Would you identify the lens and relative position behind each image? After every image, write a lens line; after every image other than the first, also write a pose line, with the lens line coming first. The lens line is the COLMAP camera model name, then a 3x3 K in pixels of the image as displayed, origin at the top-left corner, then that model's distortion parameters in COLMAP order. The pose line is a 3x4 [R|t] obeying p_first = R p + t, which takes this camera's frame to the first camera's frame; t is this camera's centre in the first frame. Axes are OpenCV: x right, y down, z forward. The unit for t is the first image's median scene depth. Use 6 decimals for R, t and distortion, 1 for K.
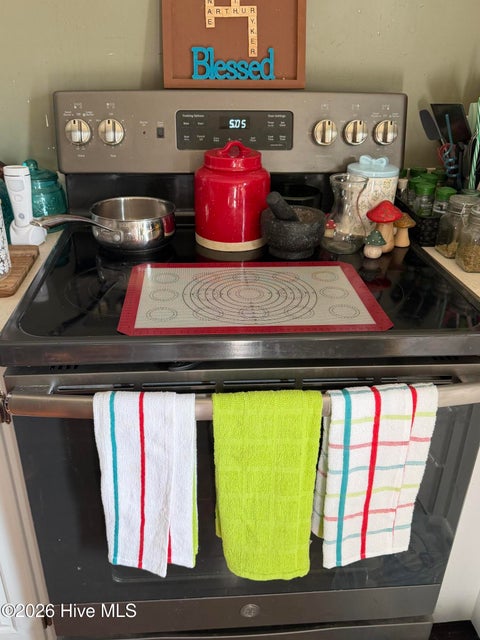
lens RADIAL K [[588.9, 0, 238.1], [0, 588.9, 319.5], [0, 0, 1]] dist [0.070972, 0.000000]
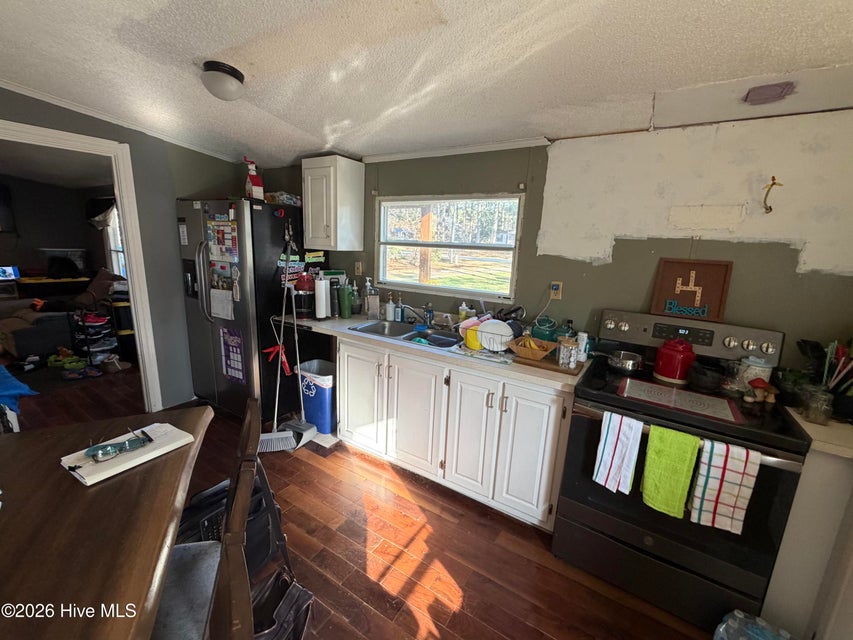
lens RADIAL K [[364.6, 0, 425.0], [0, 364.6, 318.2], [0, 0, 1]] dist [-0.004768, -0.000256]
pose [[0.790138, 0.148936, -0.594559, 0.041202], [-0.309230, 0.934391, -0.176888, 0.203919], [0.529206, 0.323621, 0.784353, -0.733128]]
